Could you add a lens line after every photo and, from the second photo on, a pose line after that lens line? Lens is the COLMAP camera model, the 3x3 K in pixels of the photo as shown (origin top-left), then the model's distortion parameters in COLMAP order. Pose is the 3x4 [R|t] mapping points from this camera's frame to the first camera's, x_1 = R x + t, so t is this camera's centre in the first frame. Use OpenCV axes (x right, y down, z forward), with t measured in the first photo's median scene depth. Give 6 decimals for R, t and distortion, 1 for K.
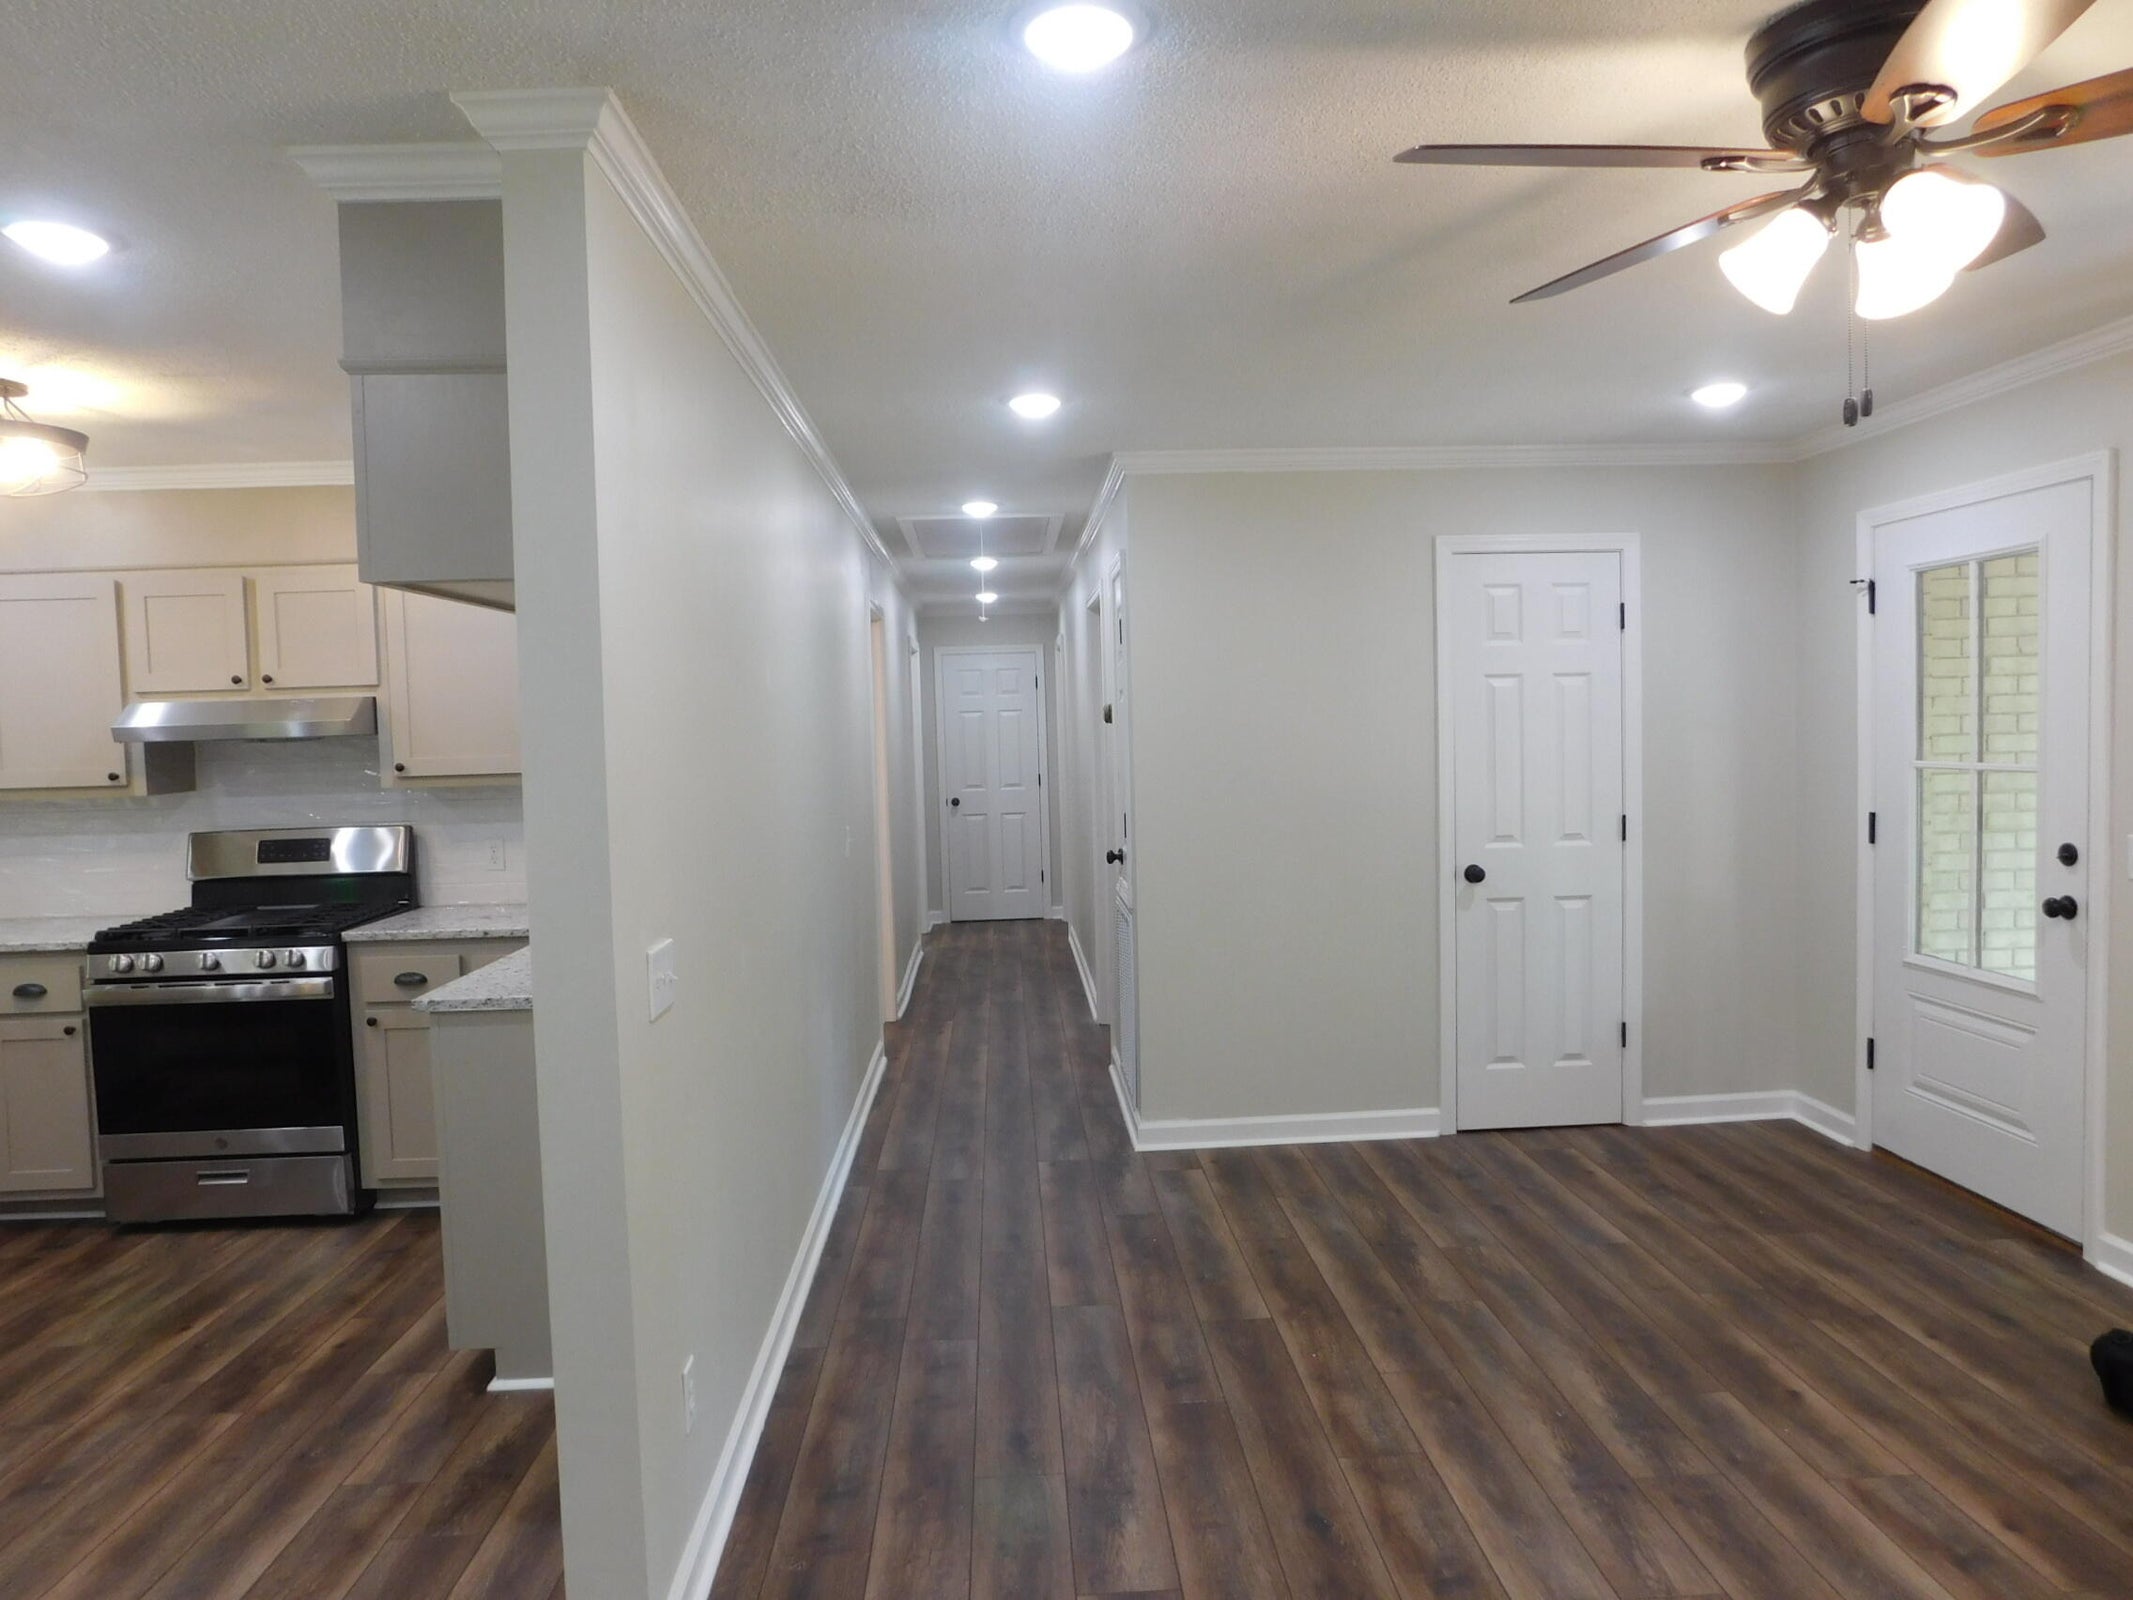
lens RADIAL K [[1423.4, 0, 1063.4], [0, 1423.4, 796.9], [0, 0, 1]] dist [-0.059287, 0.043735]
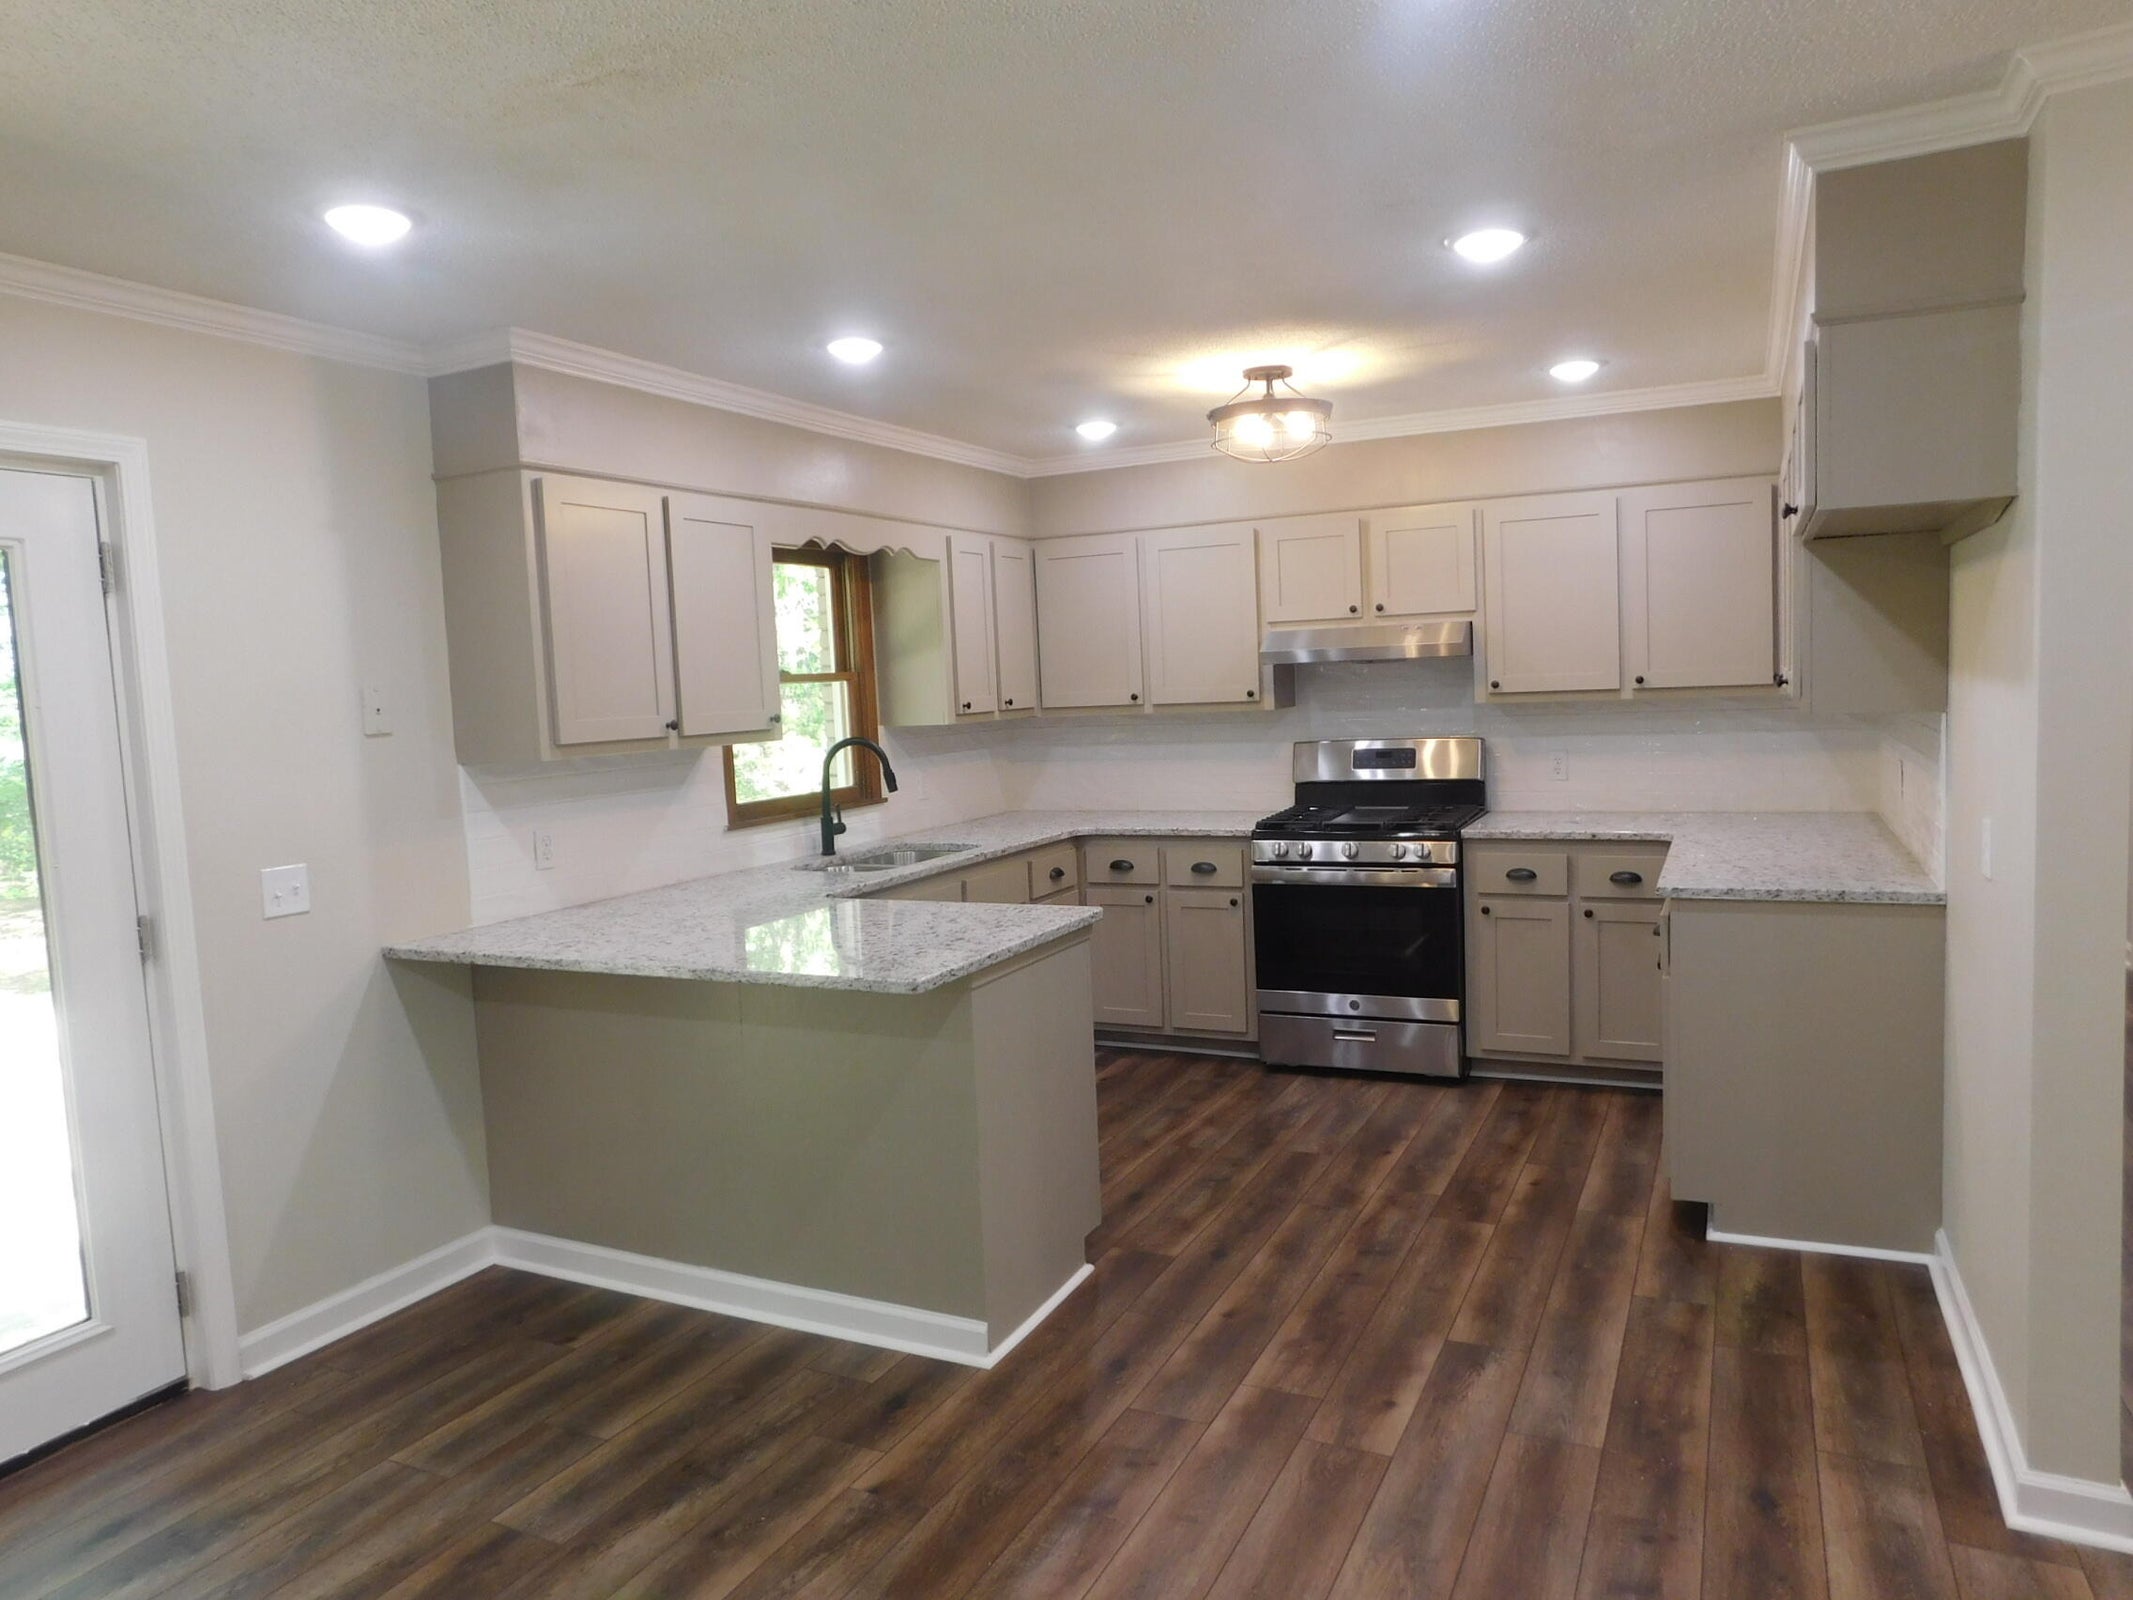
lens RADIAL K [[1423.4, 0, 1067.1], [0, 1423.4, 798.8], [0, 0, 1]] dist [-0.059287, 0.043735]
pose [[0.878938, 0.029069, -0.476049, -0.249040], [-0.004701, 0.998620, 0.052299, 0.012951], [0.476913, -0.043729, 0.877862, -0.152530]]
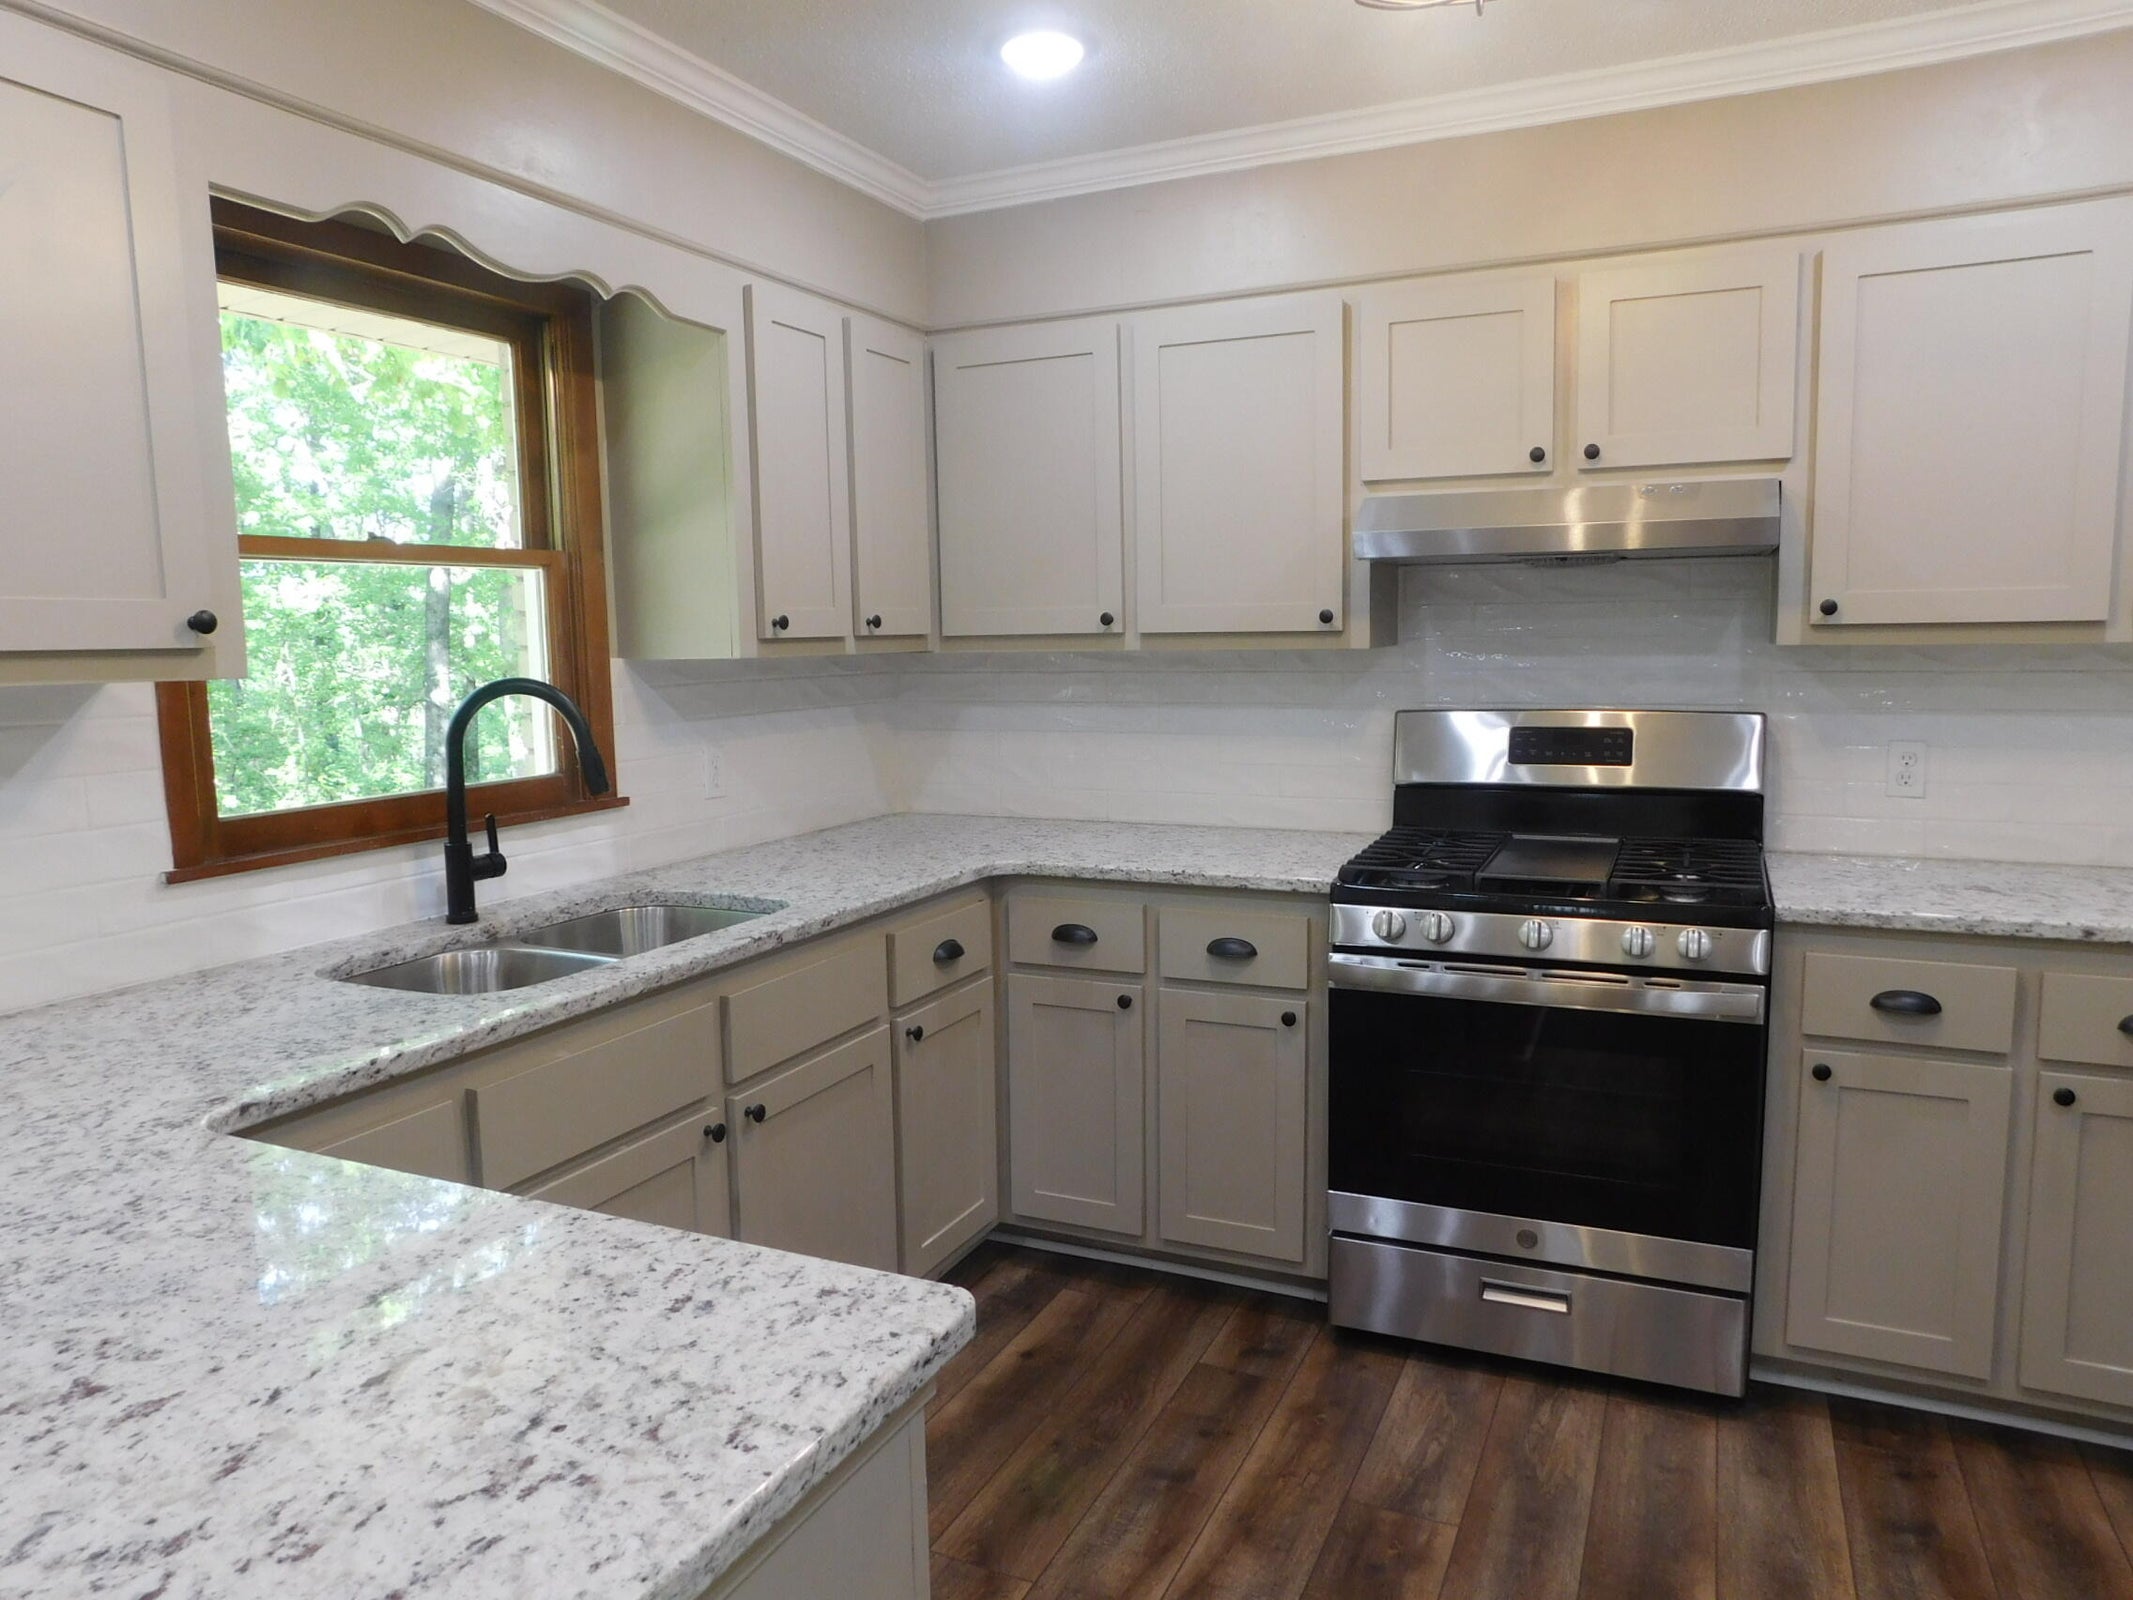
lens RADIAL K [[1423.4, 0, 1056.0], [0, 1423.4, 805.3], [0, 0, 1]] dist [-0.059287, 0.043735]
pose [[0.884351, 0.068481, -0.461772, -0.510413], [-0.031312, 0.995656, 0.087690, 0.019001], [0.465771, -0.063090, 0.882653, 0.389276]]
